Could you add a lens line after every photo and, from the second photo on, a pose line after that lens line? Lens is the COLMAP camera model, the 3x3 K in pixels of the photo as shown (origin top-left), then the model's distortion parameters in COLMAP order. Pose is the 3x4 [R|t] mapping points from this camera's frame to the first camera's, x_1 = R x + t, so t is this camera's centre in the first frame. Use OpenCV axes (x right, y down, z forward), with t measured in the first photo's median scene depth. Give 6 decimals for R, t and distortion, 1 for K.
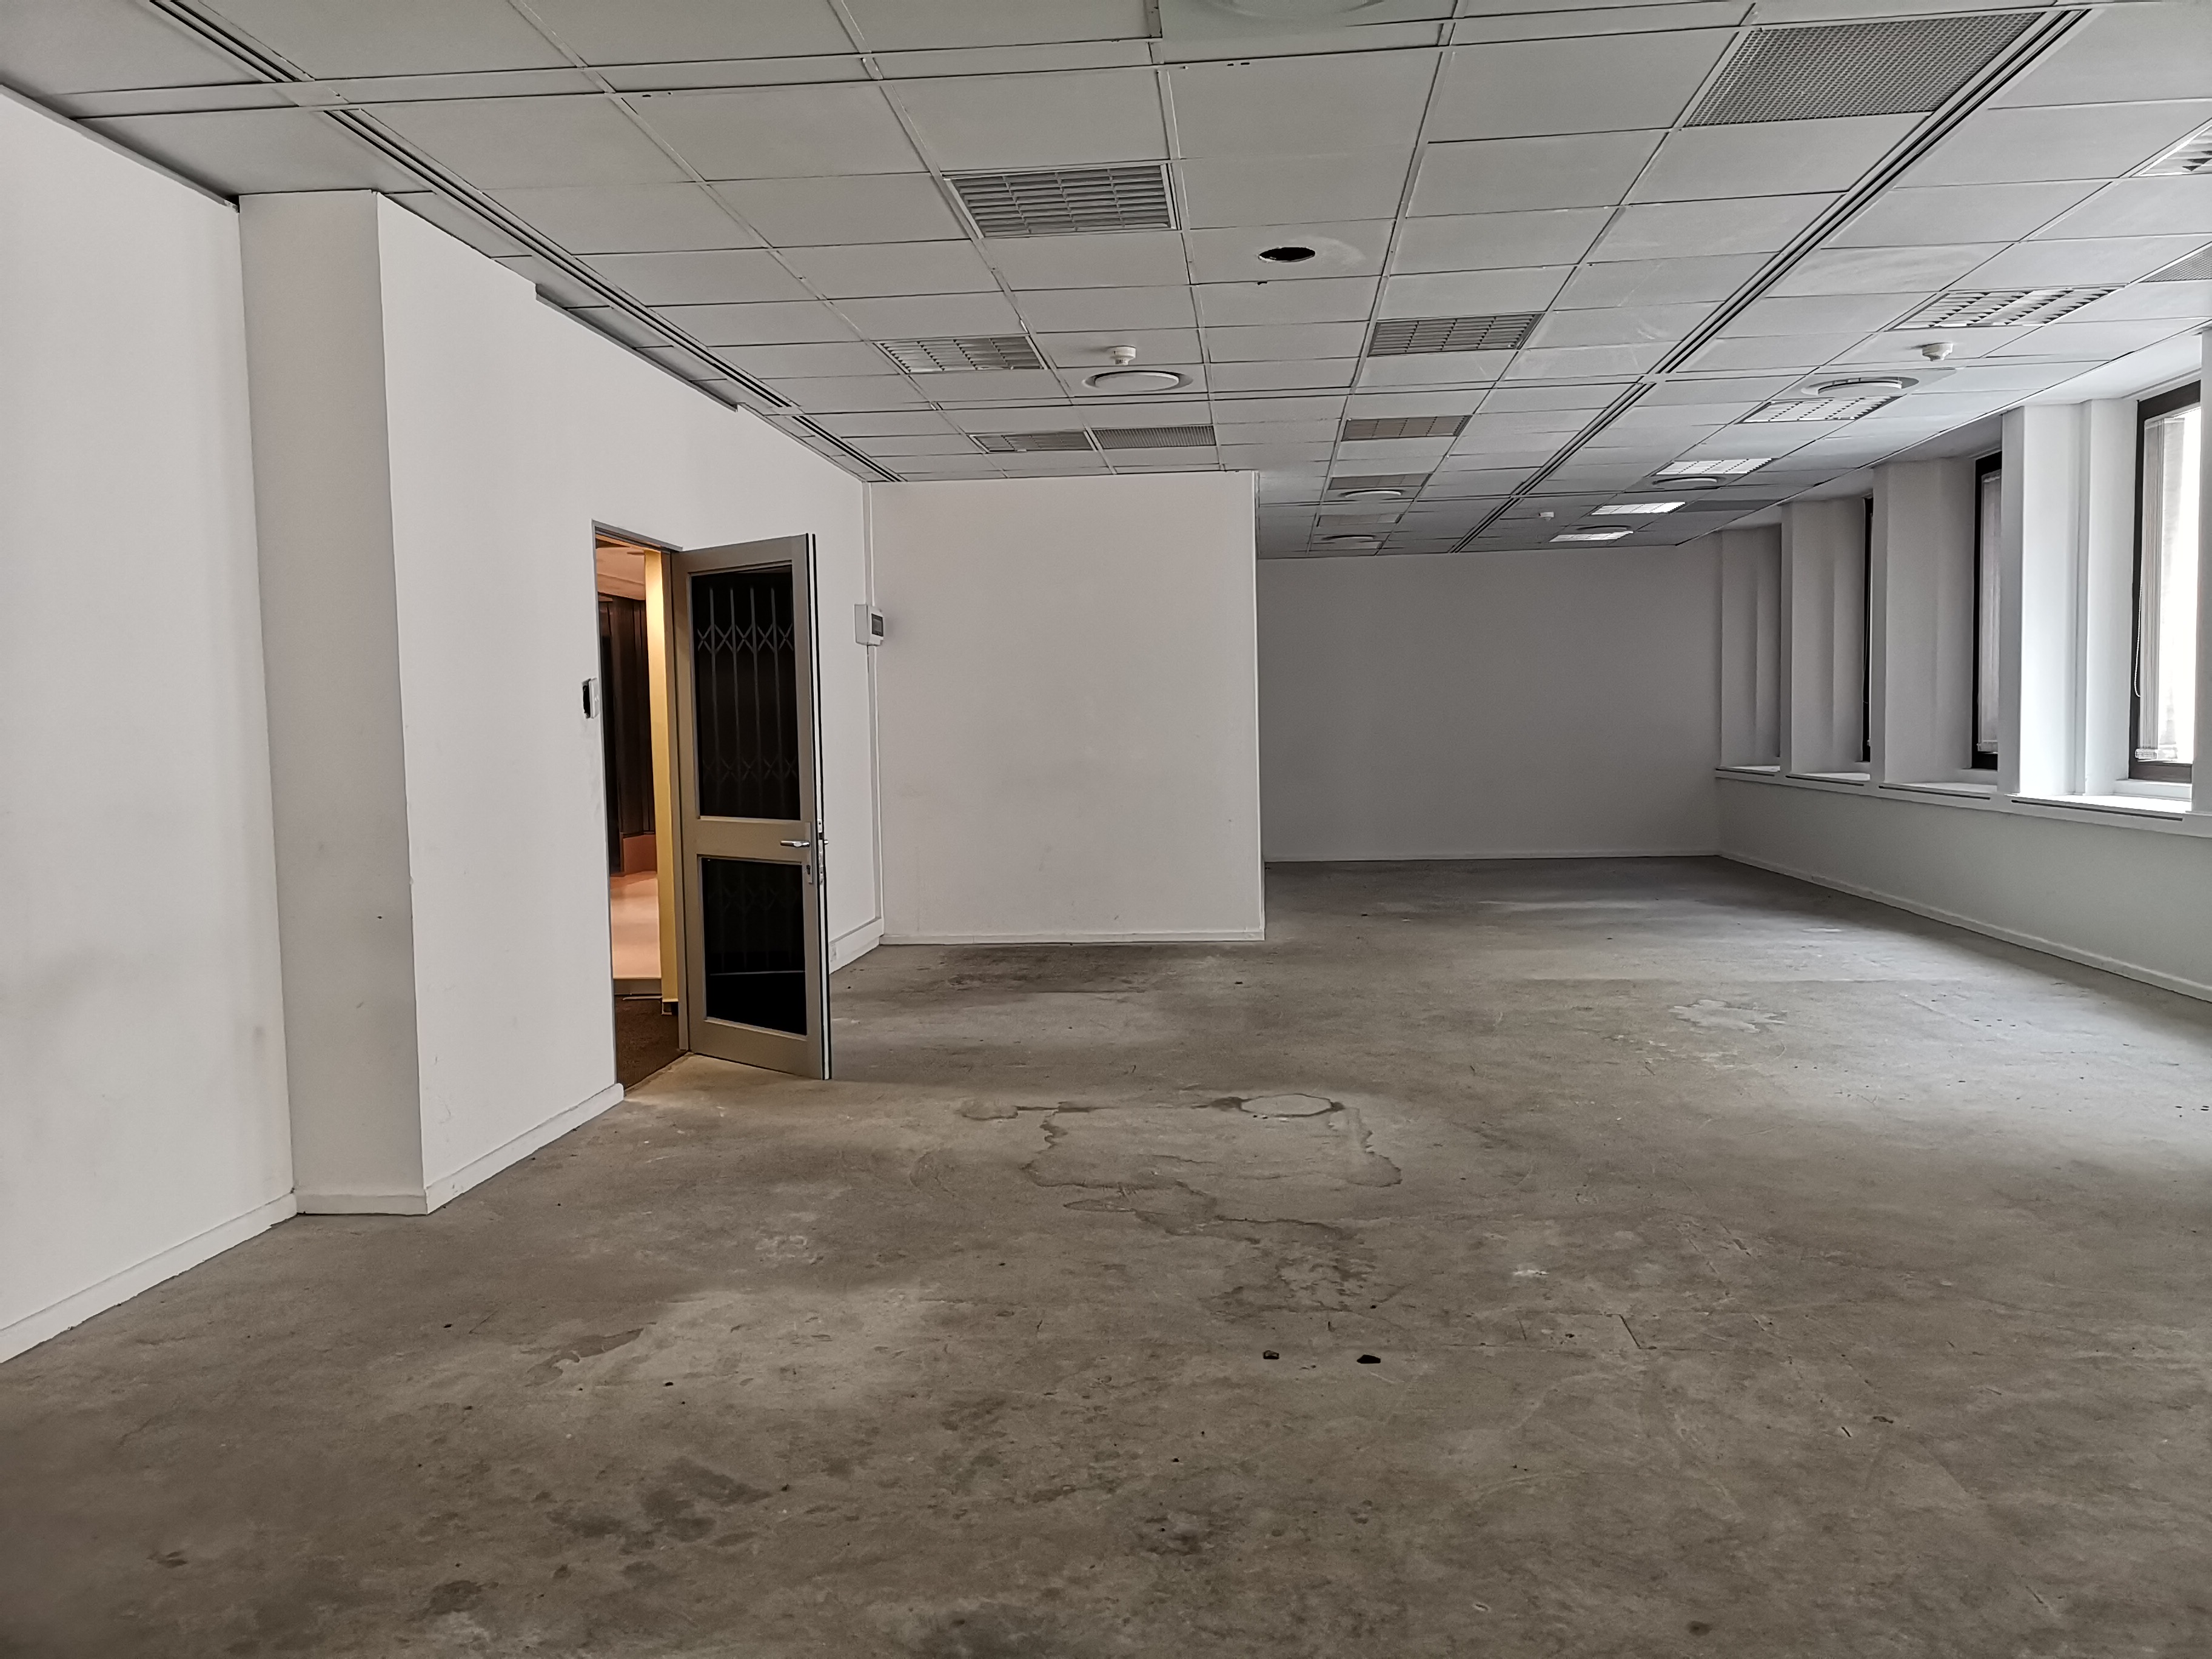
lens RADIAL K [[1691.9, 0, 1105.3], [0, 1691.9, 822.4], [0, 0, 1]] dist [0.067681, -0.067671]
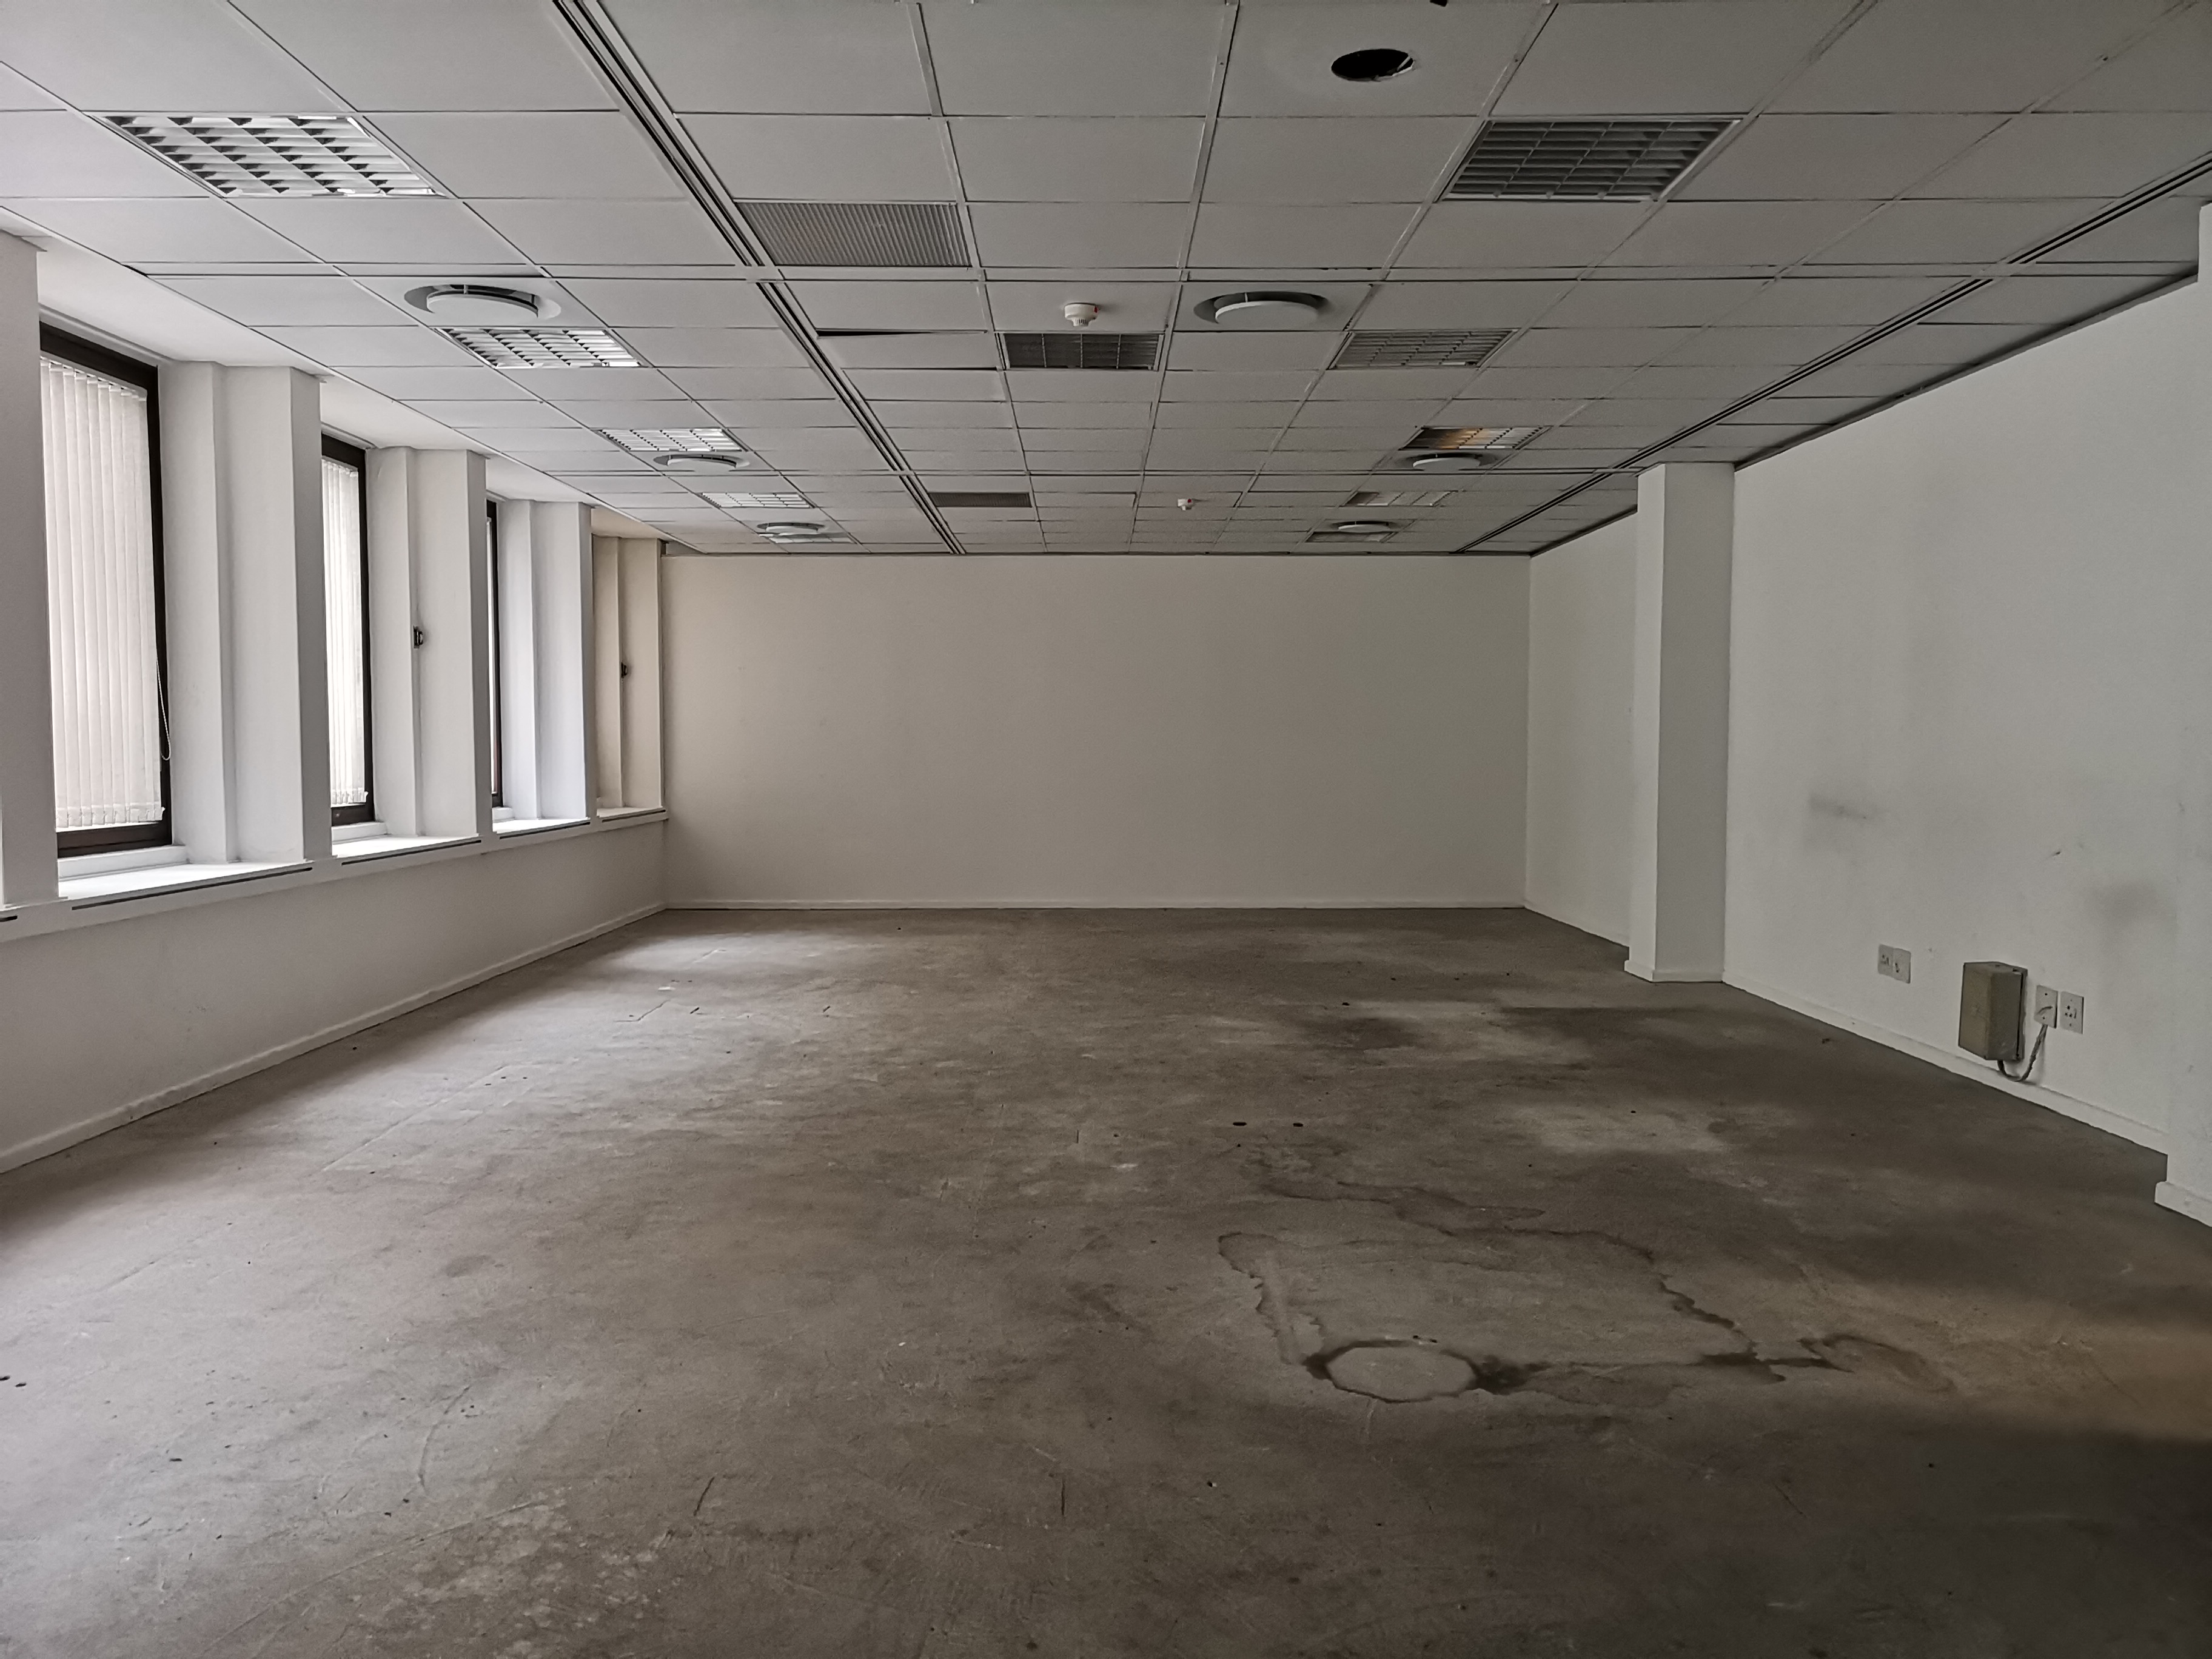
lens RADIAL K [[1691.9, 0, 1096.4], [0, 1691.9, 830.4], [0, 0, 1]] dist [0.067681, -0.067671]
pose [[-0.995211, 0.028266, -0.093578, 0.364010], [0.017488, 0.993321, 0.114051, -0.136606], [0.096177, 0.111868, -0.989058, 2.138712]]
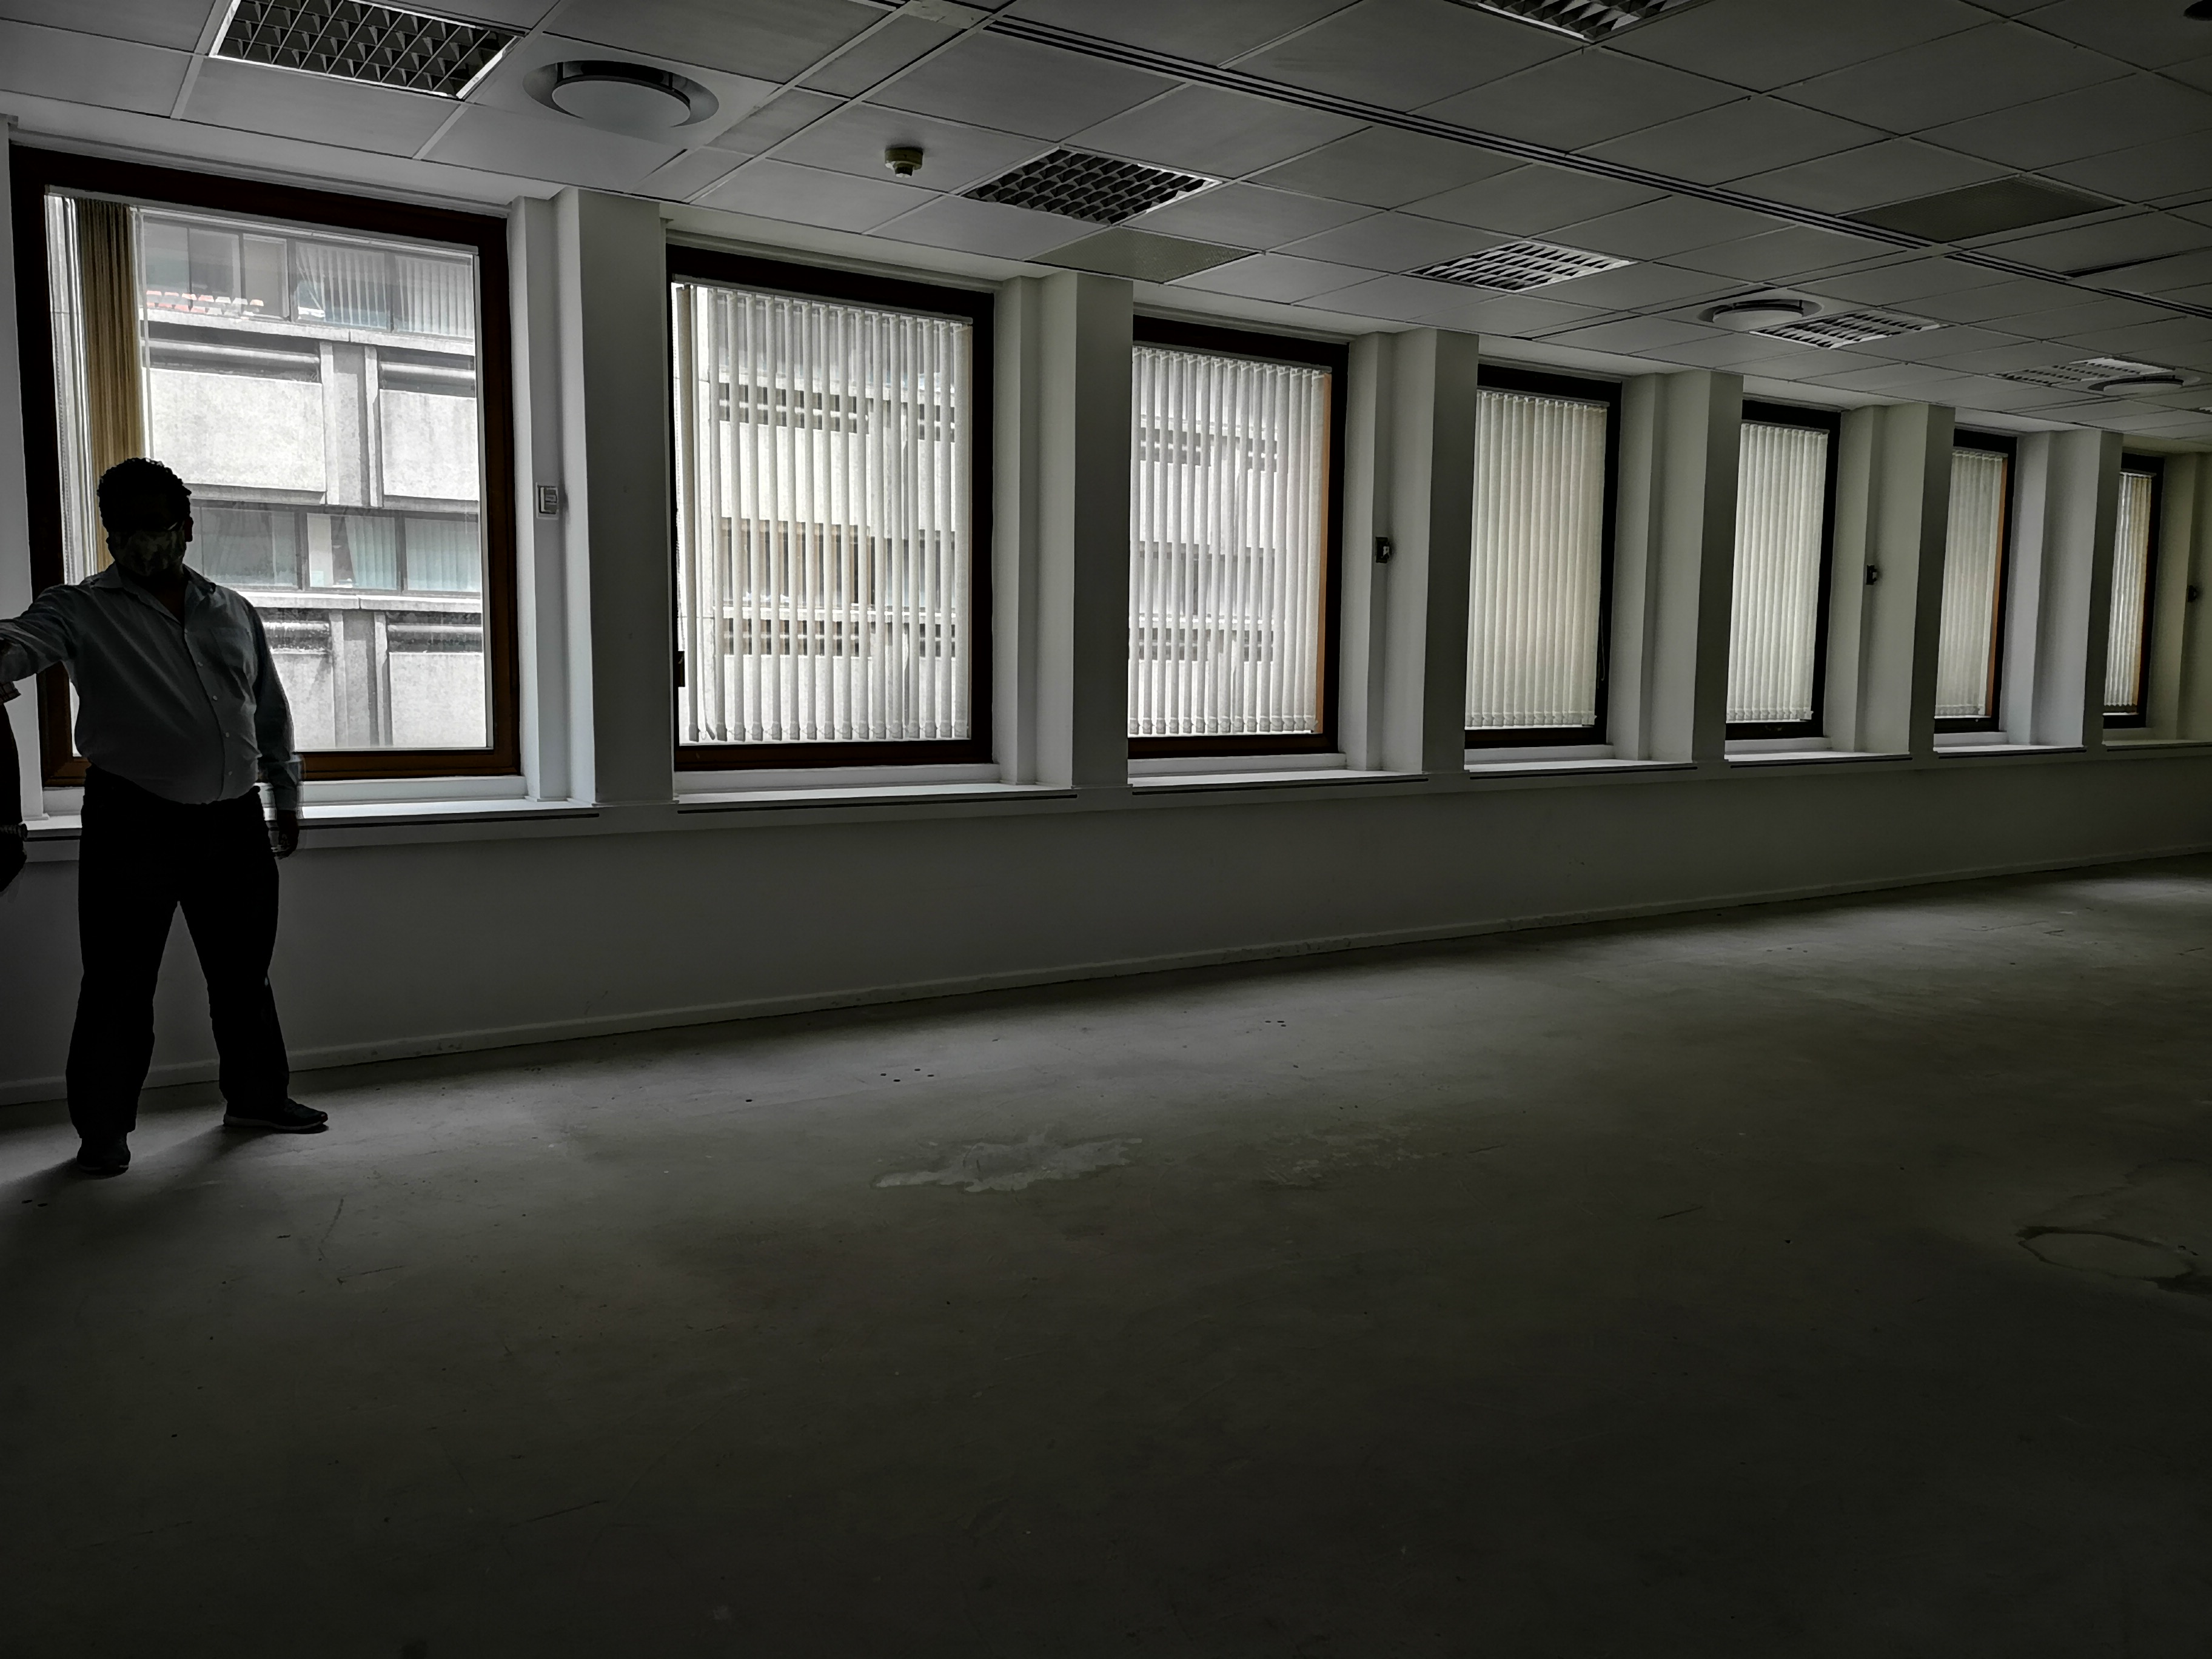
lens RADIAL K [[1691.9, 0, 1090.2], [0, 1691.9, 842.5], [0, 0, 1]] dist [0.067681, -0.067671]
pose [[-0.624811, -0.064932, 0.778071, -0.213709], [0.052594, 0.990772, 0.124917, -0.133404], [-0.779002, 0.118971, -0.615631, 2.309066]]
